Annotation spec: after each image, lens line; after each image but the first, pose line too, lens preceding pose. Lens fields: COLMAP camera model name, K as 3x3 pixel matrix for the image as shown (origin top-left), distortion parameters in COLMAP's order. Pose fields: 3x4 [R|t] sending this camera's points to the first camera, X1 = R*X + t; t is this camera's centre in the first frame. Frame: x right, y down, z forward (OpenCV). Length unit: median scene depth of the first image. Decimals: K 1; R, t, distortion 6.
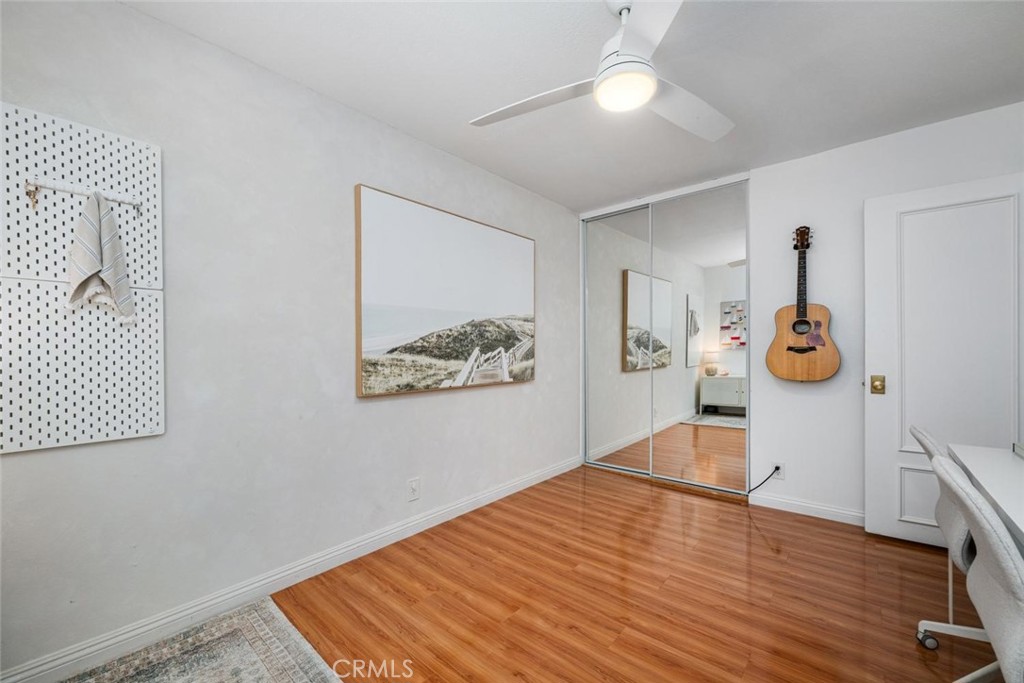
lens RADIAL K [[415.8, 0, 513.6], [0, 415.8, 359.0], [0, 0, 1]] dist [0.000317, 0.000172]
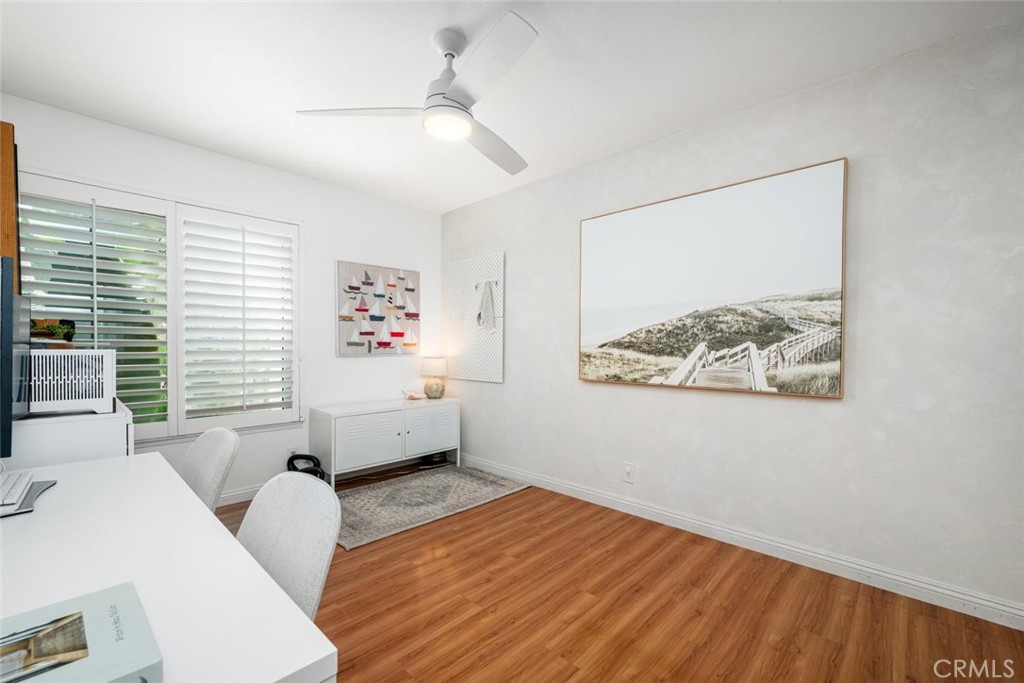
lens RADIAL K [[418.9, 0, 514.1], [0, 418.9, 366.7], [0, 0, 1]] dist [-0.000063, 0.000291]
pose [[-0.048313, 0.045235, -0.997807, 0.841106], [-0.035023, 0.998283, 0.046952, -0.006306], [0.998218, 0.037215, -0.046646, 0.723255]]
